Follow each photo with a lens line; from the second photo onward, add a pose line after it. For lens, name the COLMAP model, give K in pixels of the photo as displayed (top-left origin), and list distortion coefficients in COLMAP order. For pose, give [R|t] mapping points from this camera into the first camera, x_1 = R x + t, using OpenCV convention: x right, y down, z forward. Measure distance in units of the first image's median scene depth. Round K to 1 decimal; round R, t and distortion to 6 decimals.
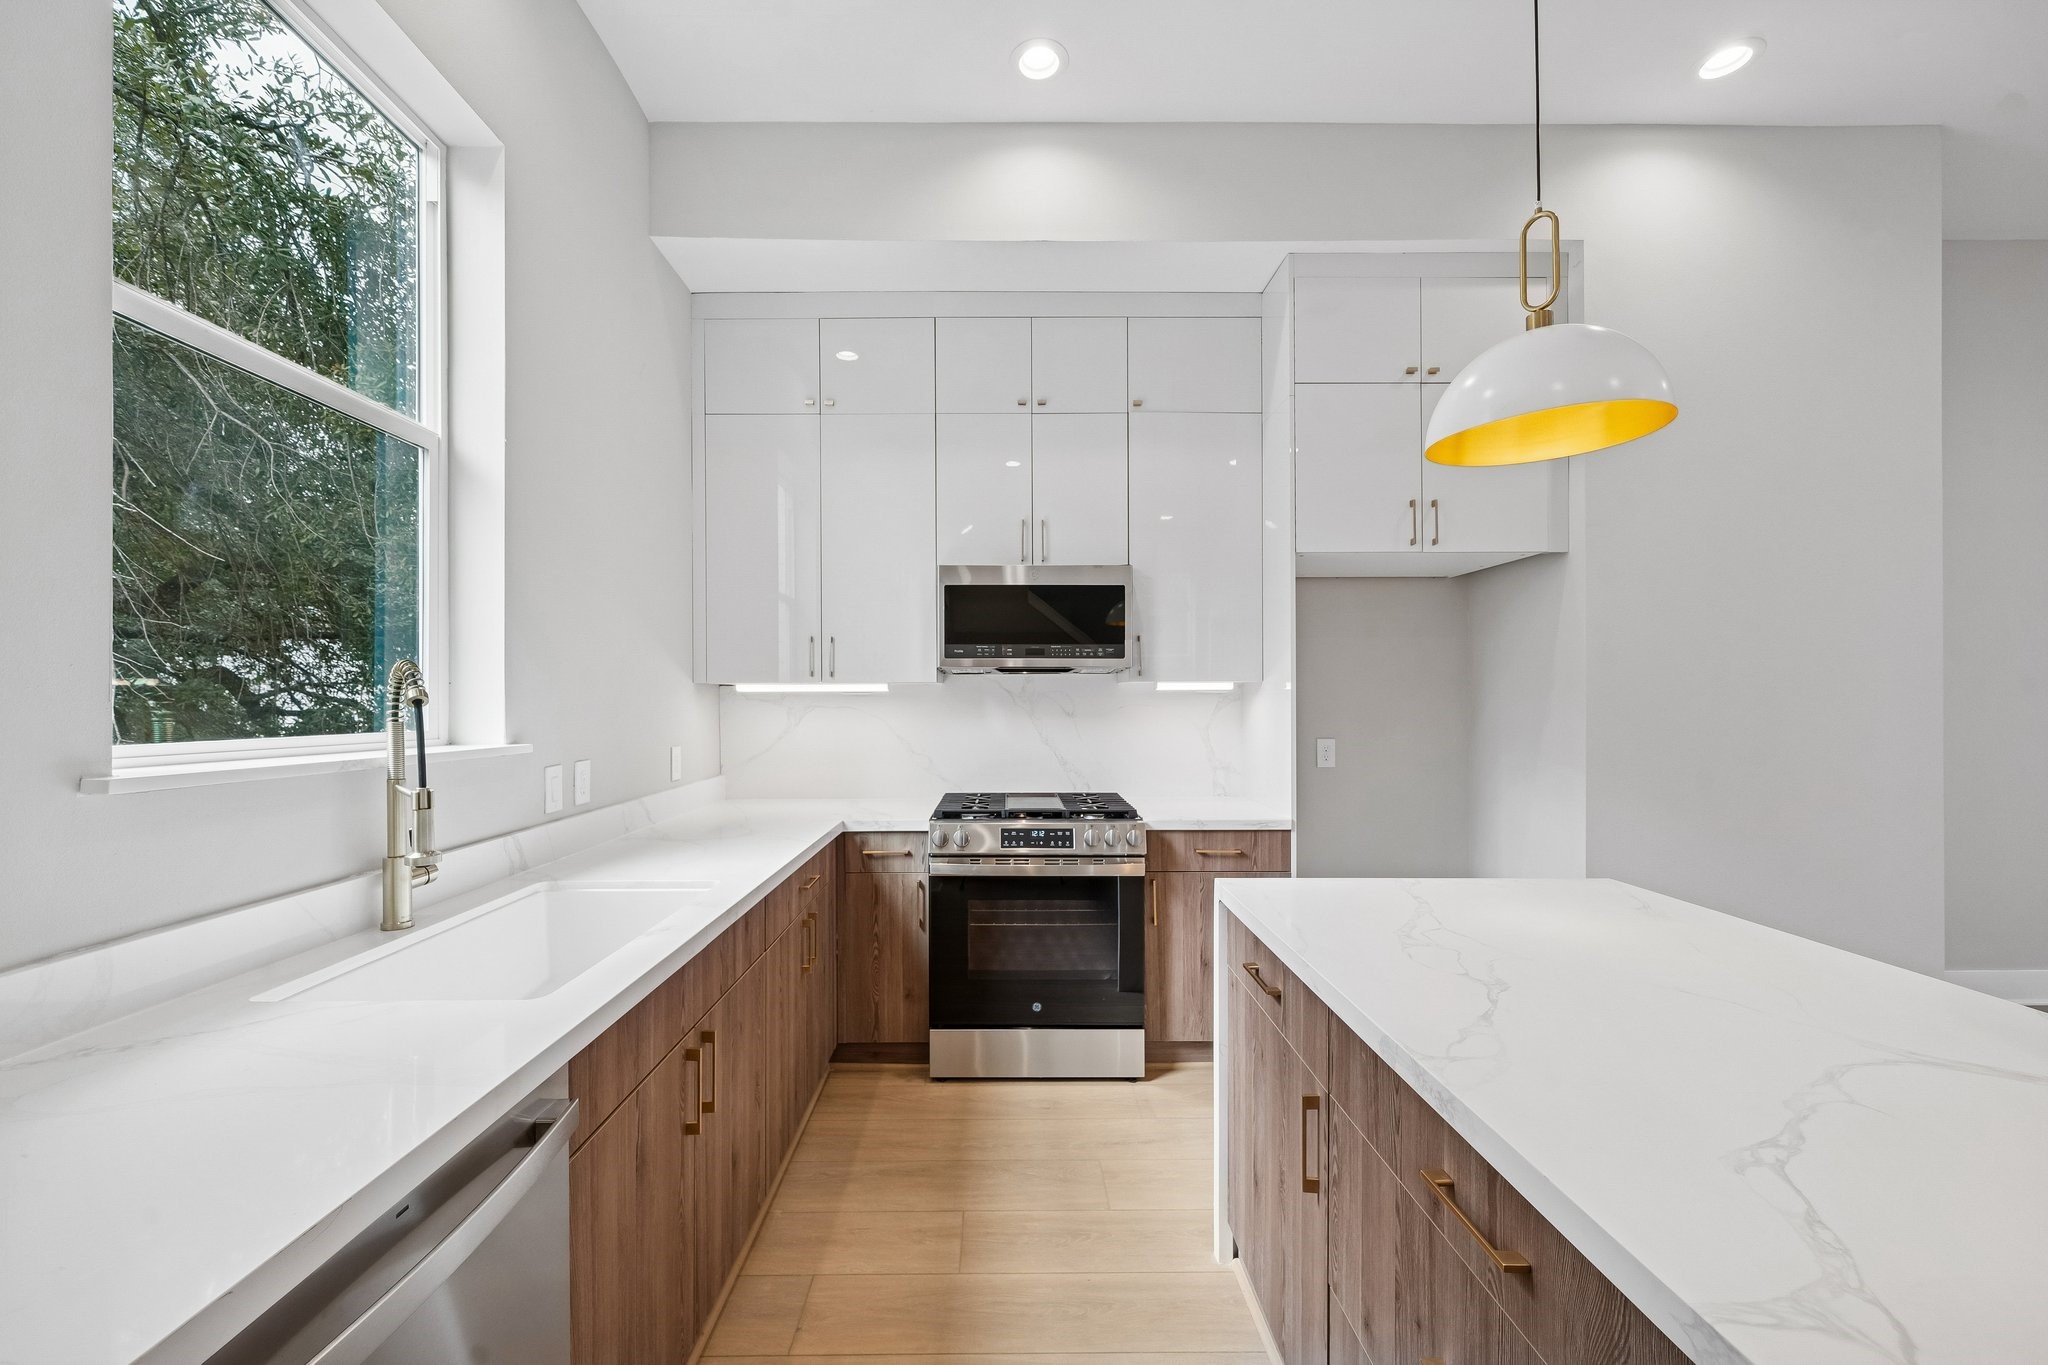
lens RADIAL K [[806.7, 0, 1015.2], [0, 806.7, 693.9], [0, 0, 1]] dist [0.001032, 0.000061]
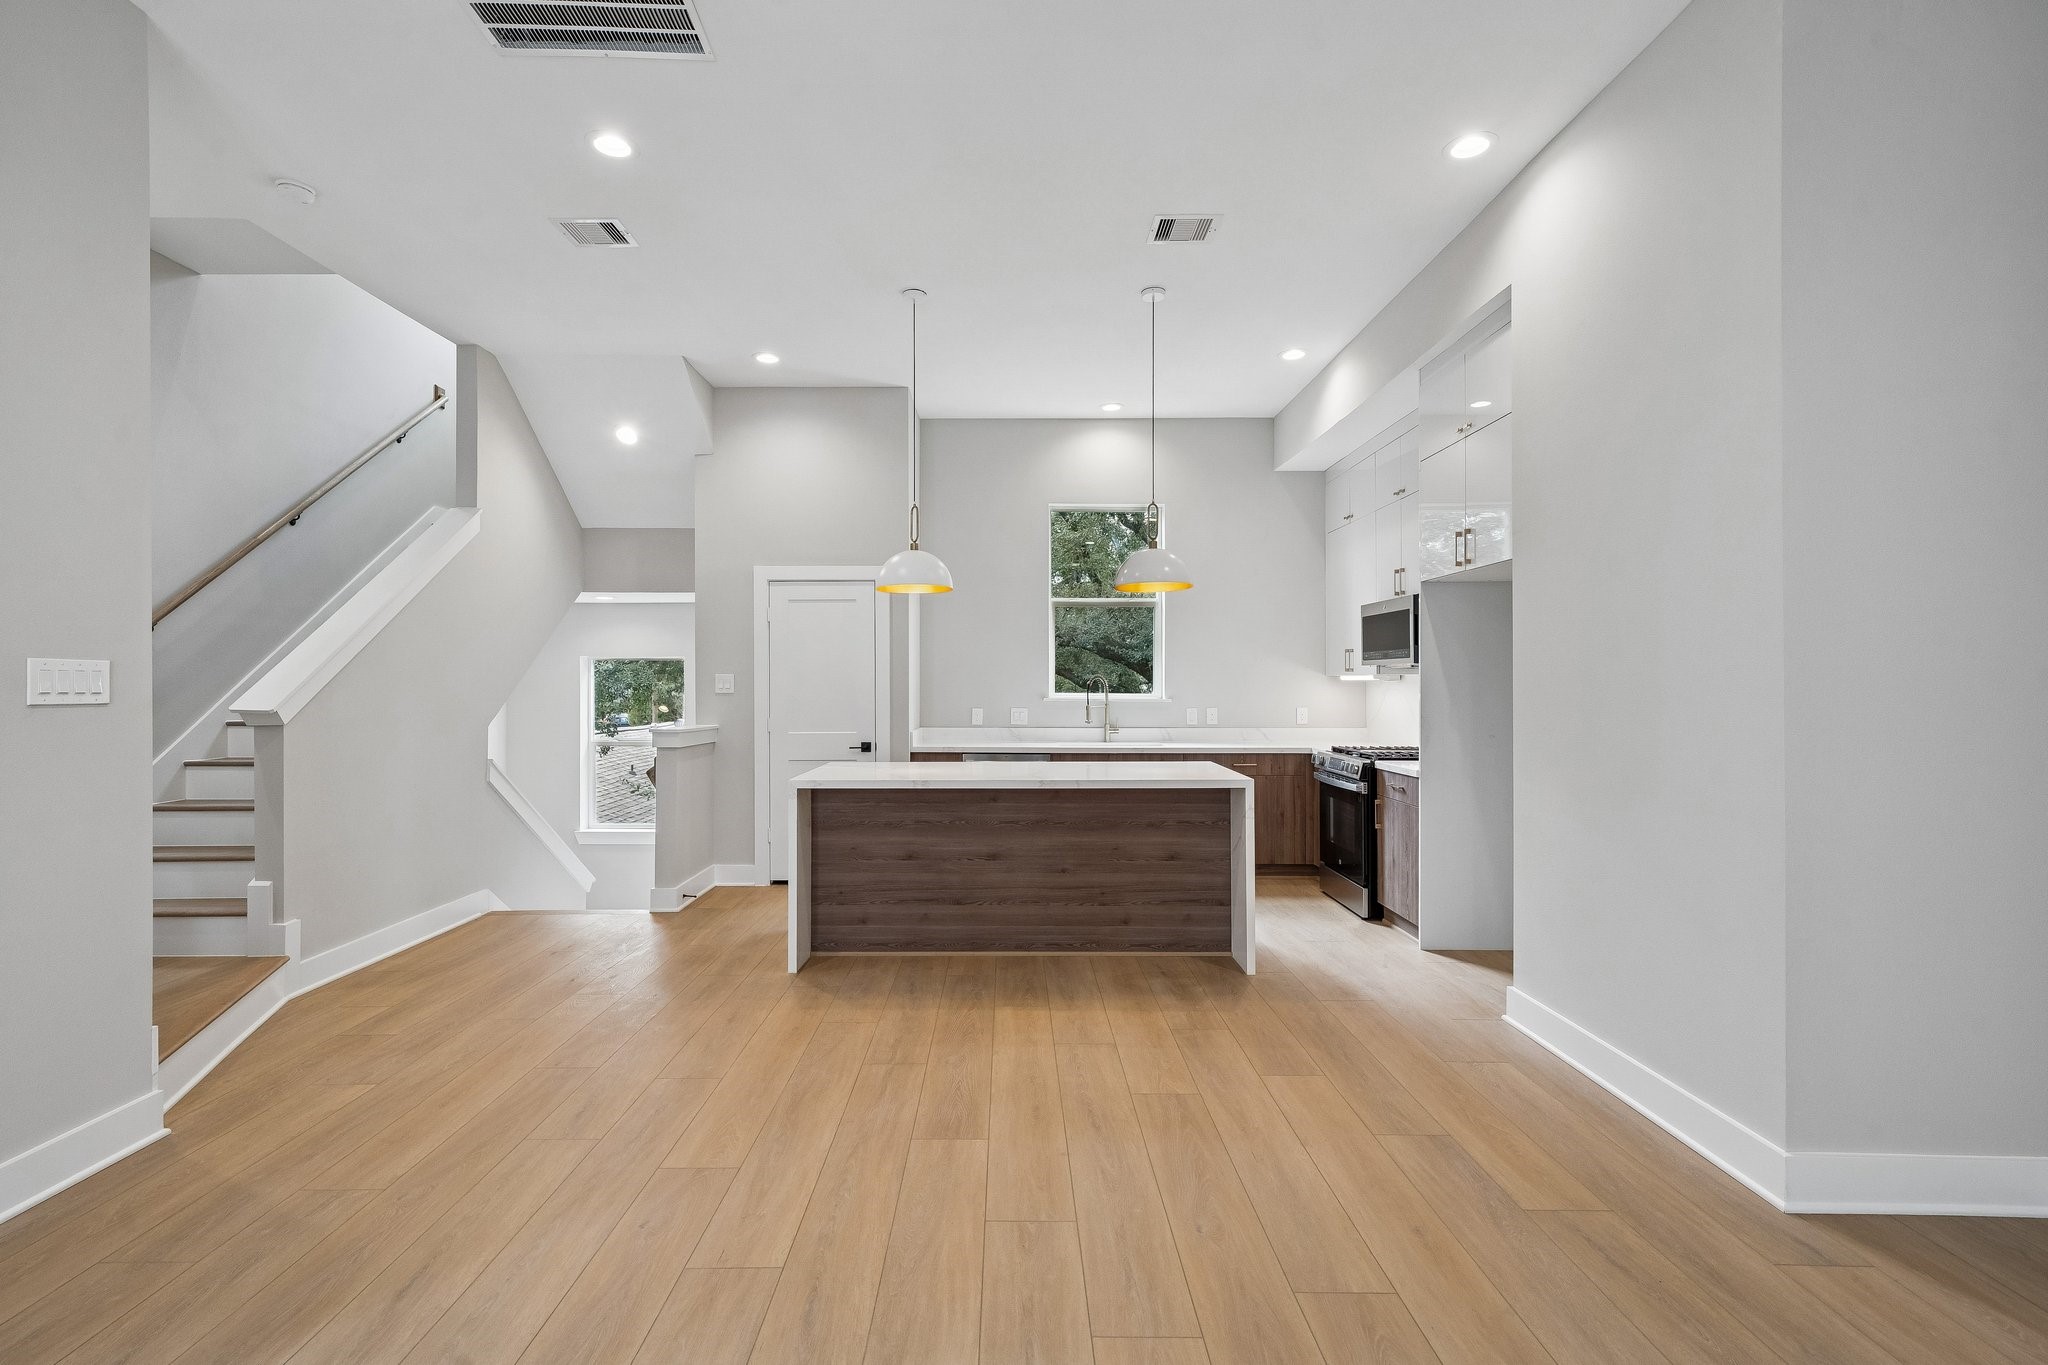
lens RADIAL K [[908.3, 0, 1002.7], [0, 908.3, 683.5], [0, 0, 1]] dist [0.005232, -0.000020]
pose [[-0.023239, 0.001258, -0.999729, 2.030777], [0.002591, 0.999996, 0.001198, -0.003300], [0.999727, -0.002562, -0.023242, 0.319057]]
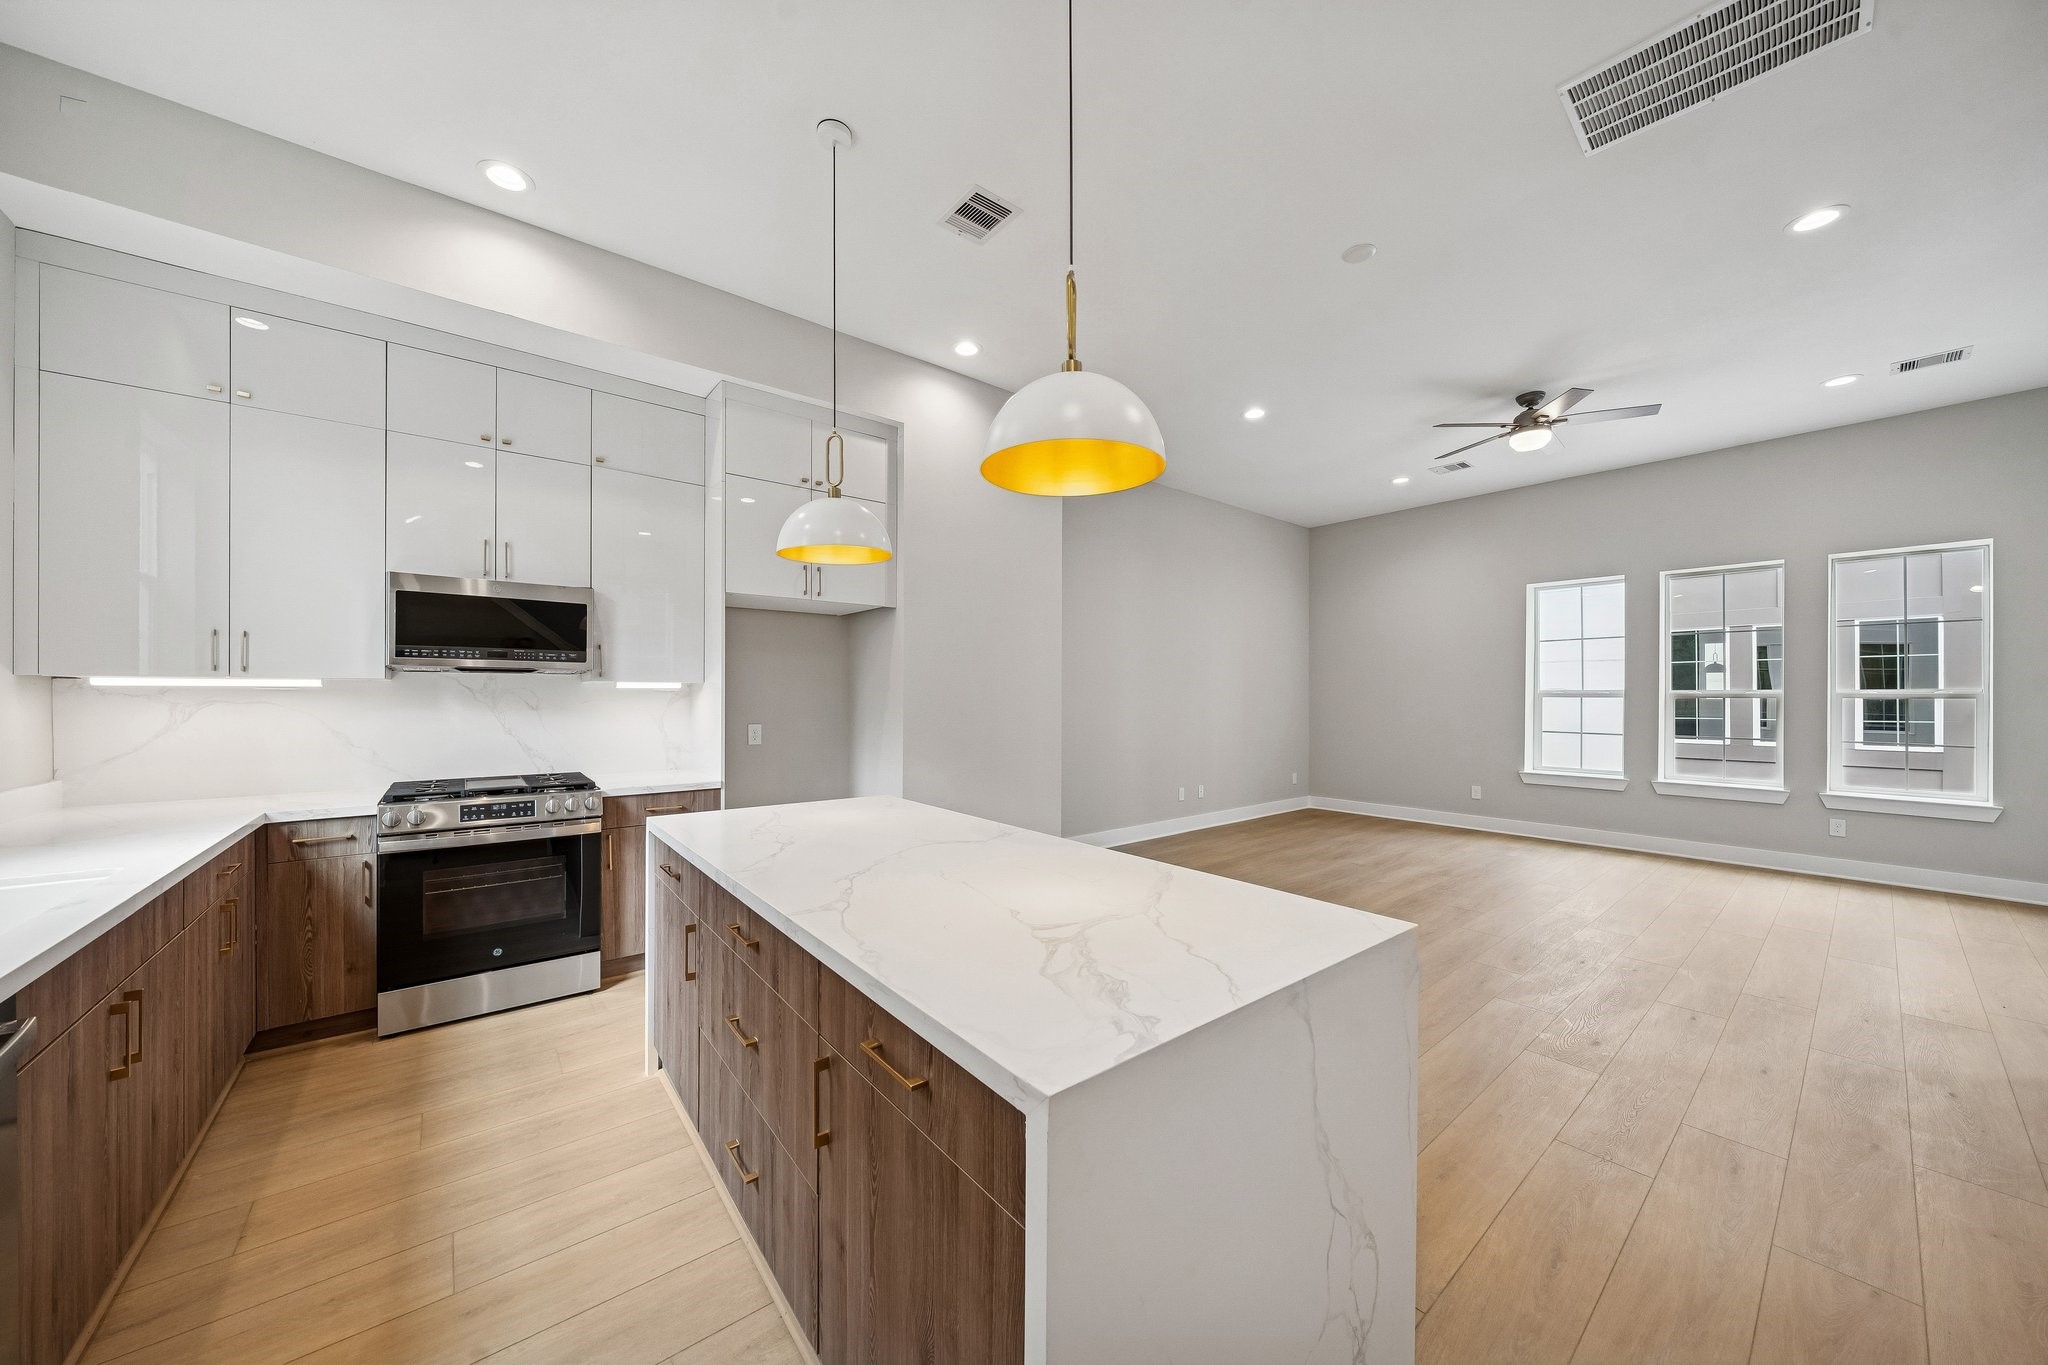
lens RADIAL K [[700.4, 0, 1014.1], [0, 700.4, 693.0], [0, 0, 1]] dist [-0.006565, 0.000359]
pose [[0.790573, 0.005481, 0.612344, -0.003004], [-0.006946, 0.999976, 0.000017, -0.001824], [-0.612329, -0.004267, 0.790592, -0.285904]]
